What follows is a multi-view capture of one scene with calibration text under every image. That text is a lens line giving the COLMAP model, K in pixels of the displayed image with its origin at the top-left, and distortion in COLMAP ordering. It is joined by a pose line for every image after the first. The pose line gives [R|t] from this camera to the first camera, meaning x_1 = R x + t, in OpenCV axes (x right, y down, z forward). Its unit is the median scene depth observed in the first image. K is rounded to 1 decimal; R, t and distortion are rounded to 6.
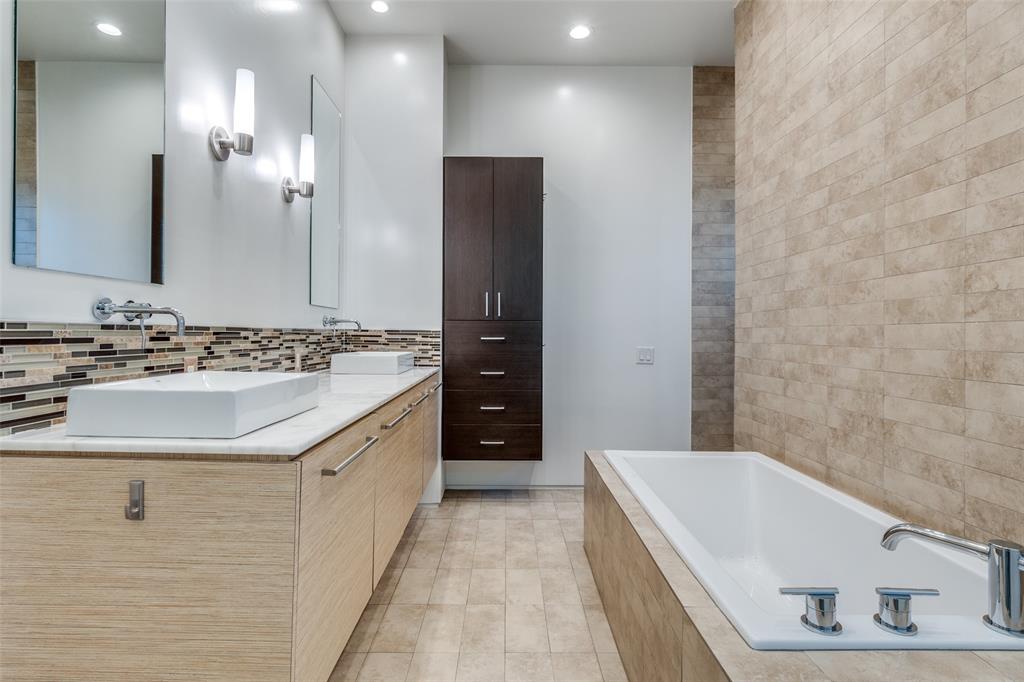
lens RADIAL K [[446.7, 0, 518.1], [0, 446.7, 333.6], [0, 0, 1]] dist [-0.000897, -0.000051]
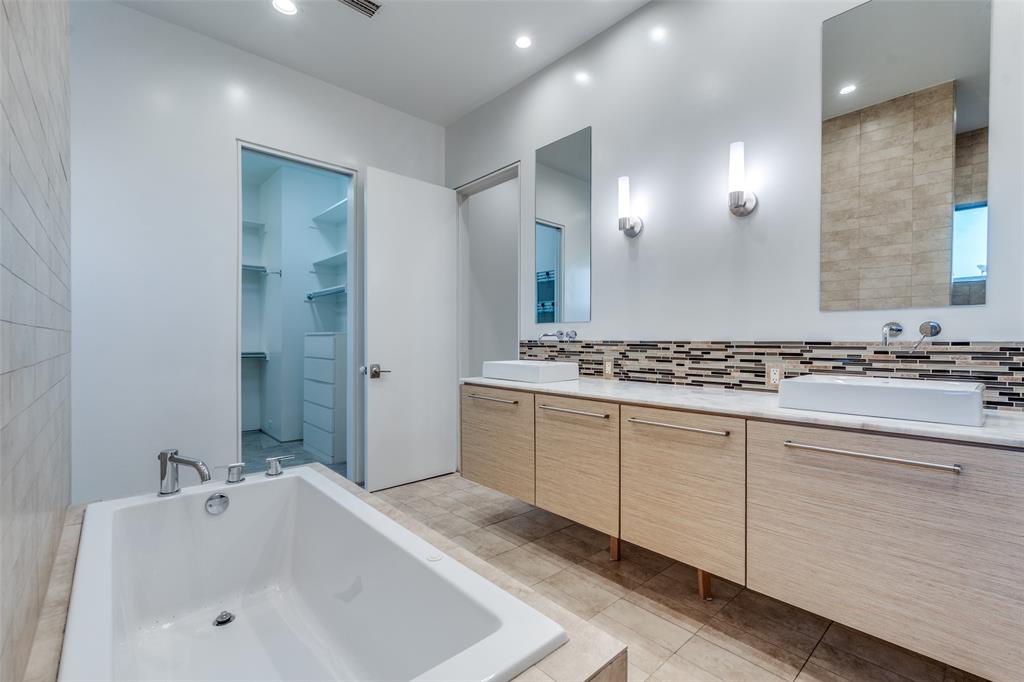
lens RADIAL K [[446.7, 0, 513.2], [0, 446.7, 343.4], [0, 0, 1]] dist [-0.000897, -0.000051]
pose [[-0.713576, -0.003288, -0.700570, 0.771124], [-0.008566, 0.999955, 0.004032, -0.008929], [0.700526, 0.008878, -0.713572, 1.874558]]
